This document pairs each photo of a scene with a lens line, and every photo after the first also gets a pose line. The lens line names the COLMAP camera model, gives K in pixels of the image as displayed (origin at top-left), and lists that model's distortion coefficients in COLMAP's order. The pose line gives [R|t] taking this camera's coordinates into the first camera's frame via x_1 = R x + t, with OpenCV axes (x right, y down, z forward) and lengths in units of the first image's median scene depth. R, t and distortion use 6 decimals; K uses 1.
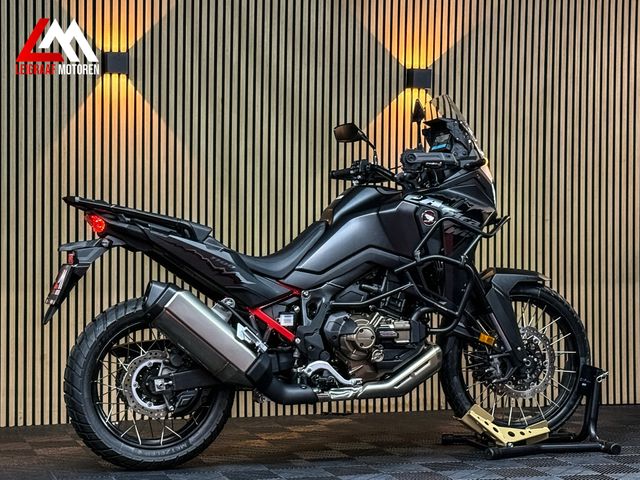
lens RADIAL K [[1396.3, 0, 316.7], [0, 1396.3, 238.5], [0, 0, 1]] dist [0.135723, 0.000000]
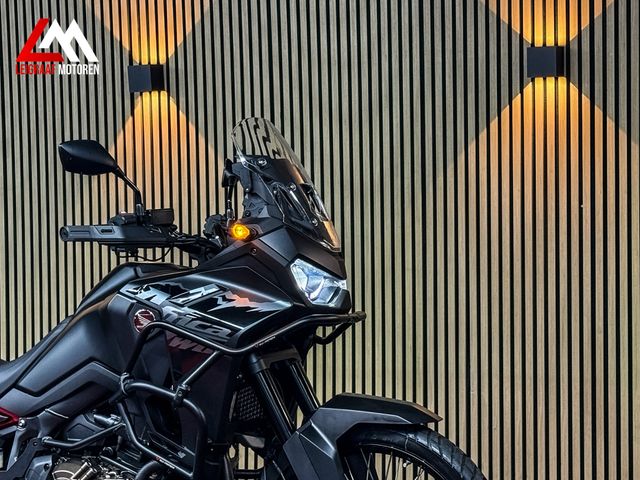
lens RADIAL K [[1396.3, 0, 308.5], [0, 1396.3, 236.4], [0, 0, 1]] dist [0.135723, 0.000000]
pose [[0.738955, 0.009836, -0.673683, 0.559298], [0.014882, 0.999411, 0.030915, -0.071445], [0.673590, -0.032870, 0.738374, 0.574562]]
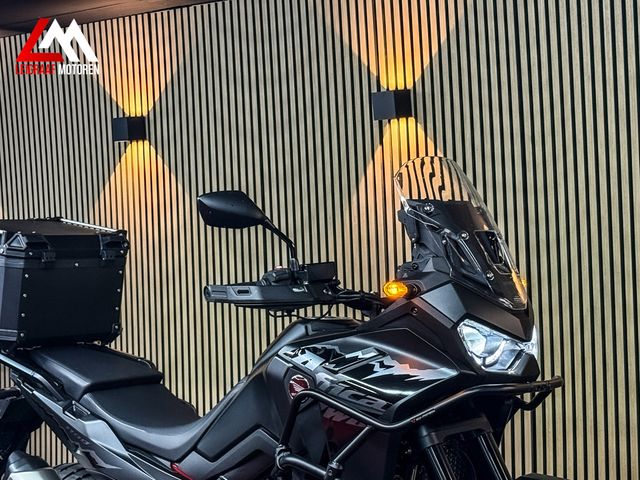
lens RADIAL K [[1378.4, 0, 315.5], [0, 1378.4, 234.3], [0, 0, 1]] dist [0.139728, 0.000000]
pose [[0.516635, -0.002748, -0.856201, 0.565037], [0.040063, 0.998977, 0.020967, -0.089066], [0.855268, -0.045135, 0.516216, 0.707802]]
